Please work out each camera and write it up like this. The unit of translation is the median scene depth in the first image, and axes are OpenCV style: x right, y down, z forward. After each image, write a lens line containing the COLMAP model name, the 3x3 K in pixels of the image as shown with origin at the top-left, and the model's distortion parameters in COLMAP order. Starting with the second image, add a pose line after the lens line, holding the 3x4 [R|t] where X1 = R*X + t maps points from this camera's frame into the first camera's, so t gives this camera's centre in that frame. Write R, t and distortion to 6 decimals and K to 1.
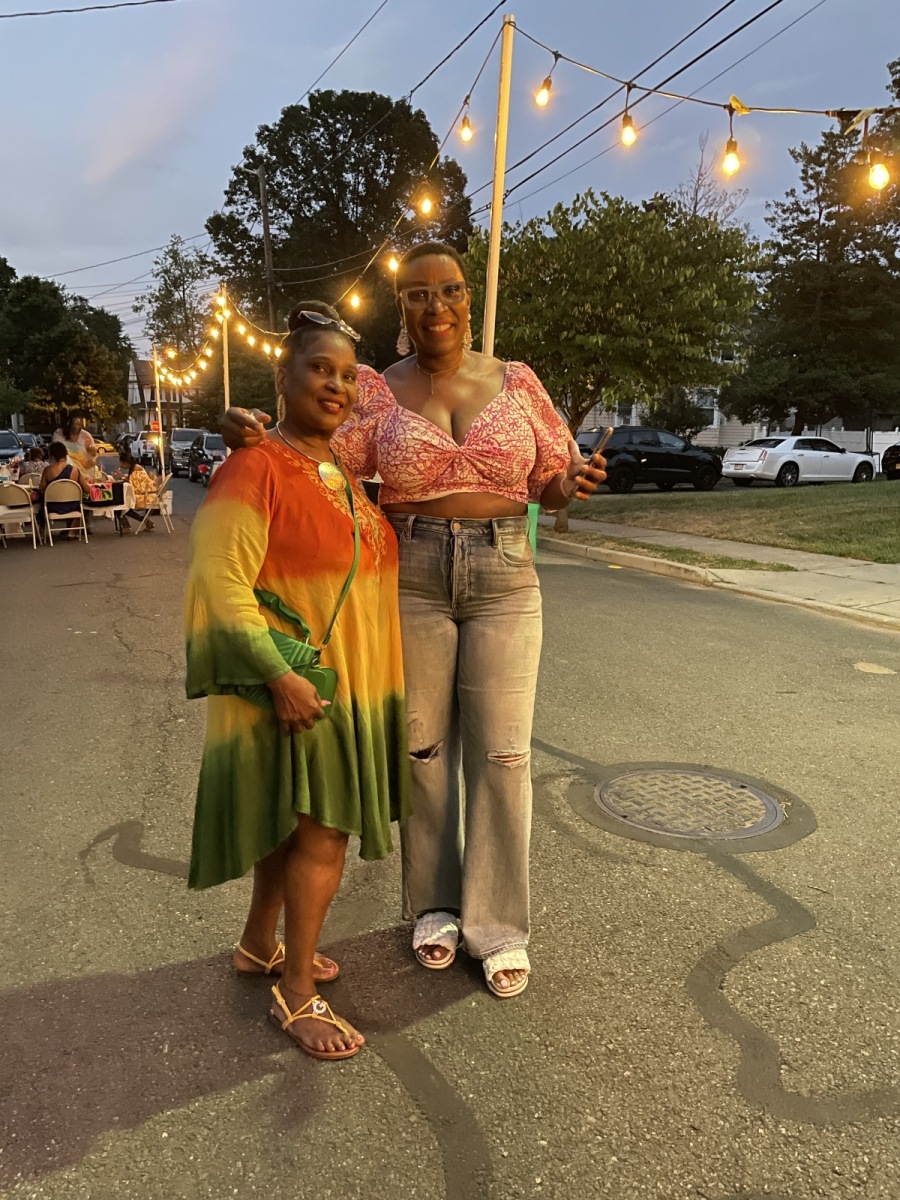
lens RADIAL K [[928.2, 0, 450.0], [0, 928.2, 600.0], [0, 0, 1]] dist [0.085032, -0.120256]
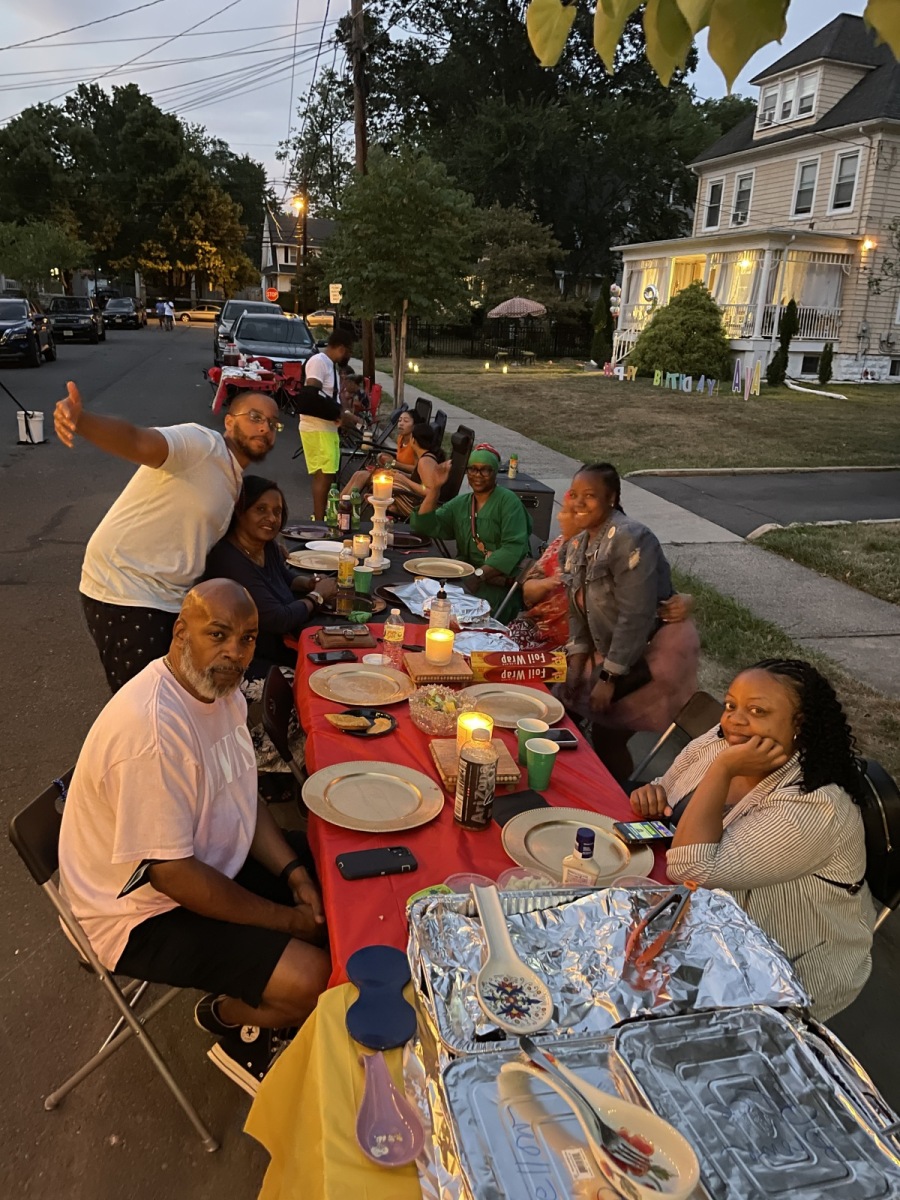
lens RADIAL K [[928.2, 0, 450.0], [0, 928.2, 600.0], [0, 0, 1]] dist [0.085032, -0.120256]
pose [[0.984732, 0.090149, -0.148919, -0.005018], [-0.070920, 0.989009, 0.129738, -0.023849], [0.158978, -0.117196, 0.980302, 0.117311]]
